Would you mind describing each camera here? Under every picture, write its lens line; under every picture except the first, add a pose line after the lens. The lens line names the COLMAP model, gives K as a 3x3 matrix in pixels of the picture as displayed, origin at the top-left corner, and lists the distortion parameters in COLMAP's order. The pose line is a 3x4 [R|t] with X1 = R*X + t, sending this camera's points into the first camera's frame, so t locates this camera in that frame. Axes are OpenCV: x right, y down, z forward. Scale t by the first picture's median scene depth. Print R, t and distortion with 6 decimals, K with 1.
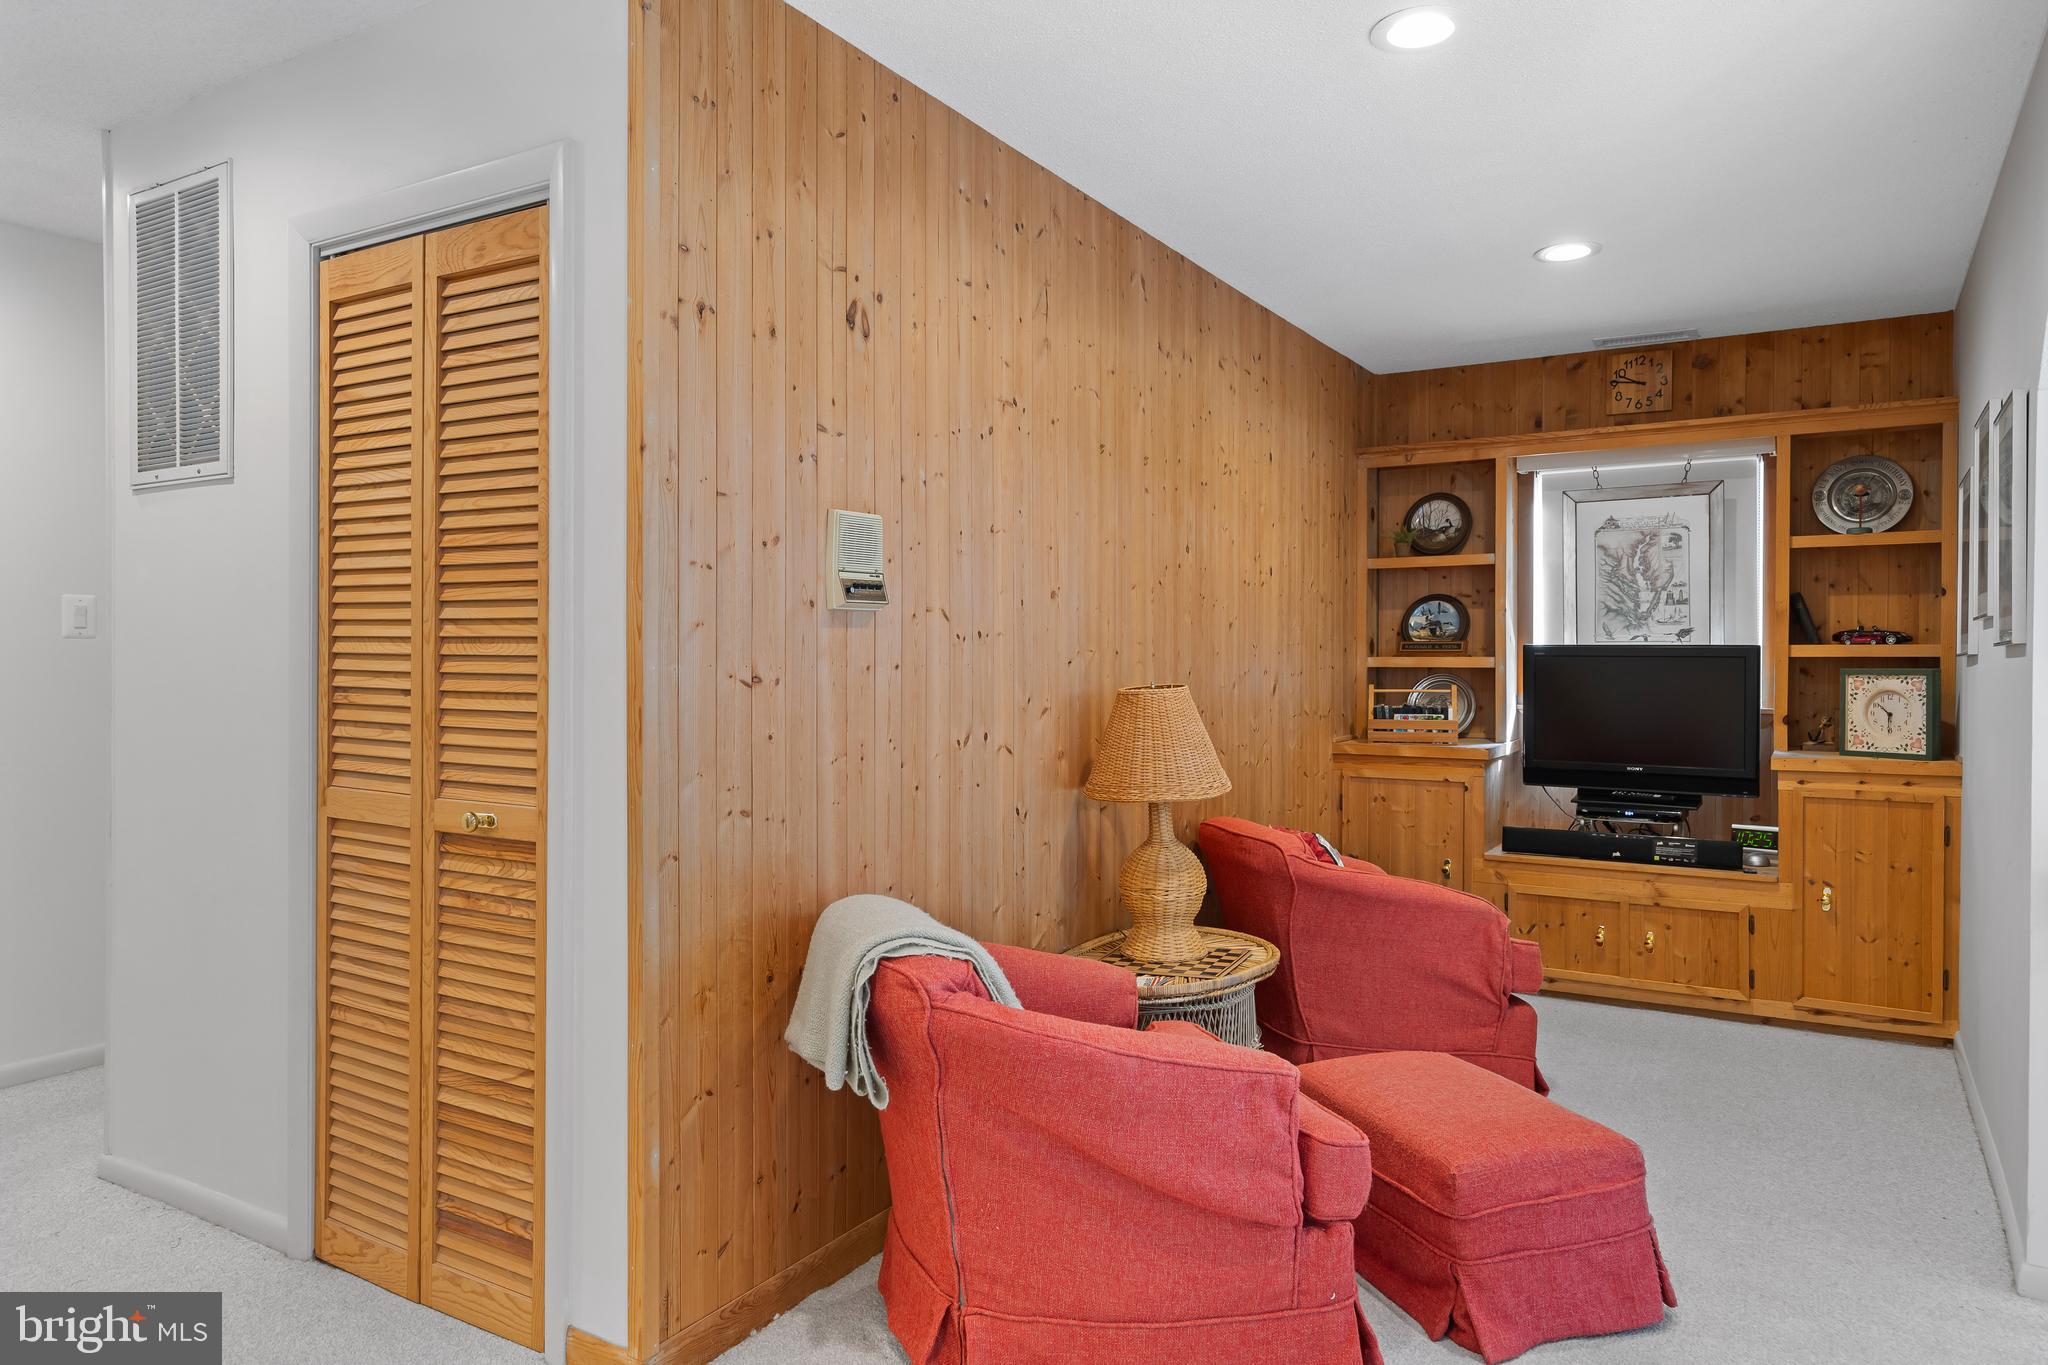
lens RADIAL K [[1334.0, 0, 1025.0], [0, 1334.0, 663.1], [0, 0, 1]] dist [0.006300, 0.000881]
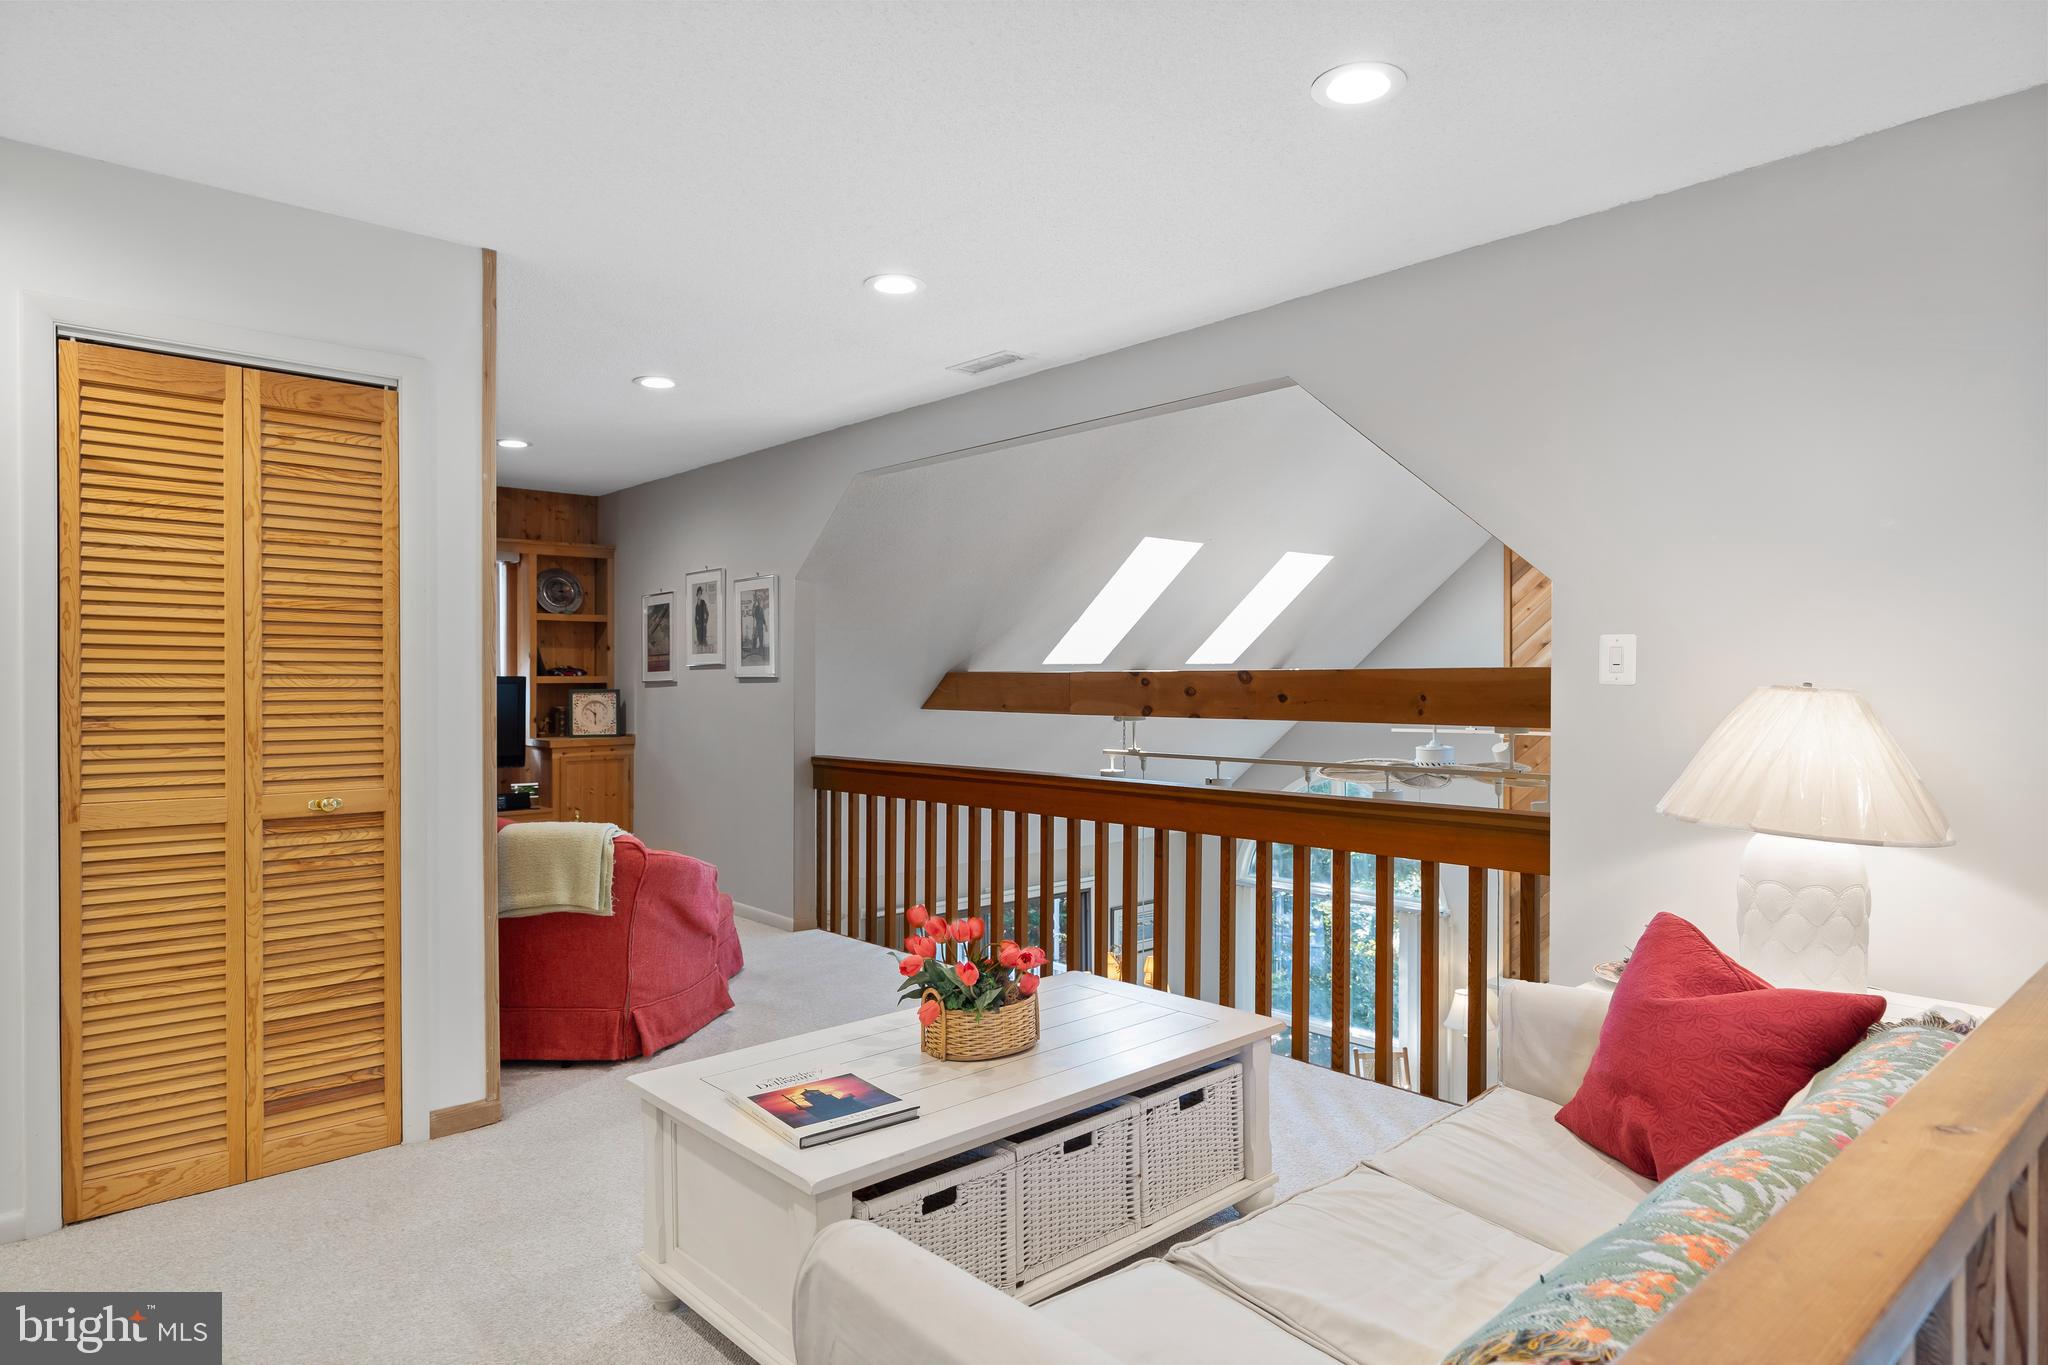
lens RADIAL K [[1226.1, 0, 1026.0], [0, 1226.1, 683.9], [0, 0, 1]] dist [0.007548, -0.000443]
pose [[0.274669, -0.006608, 0.961516, -1.323769], [0.010330, 0.999939, 0.003921, -0.006165], [-0.961483, 0.008855, 0.274720, -0.066749]]
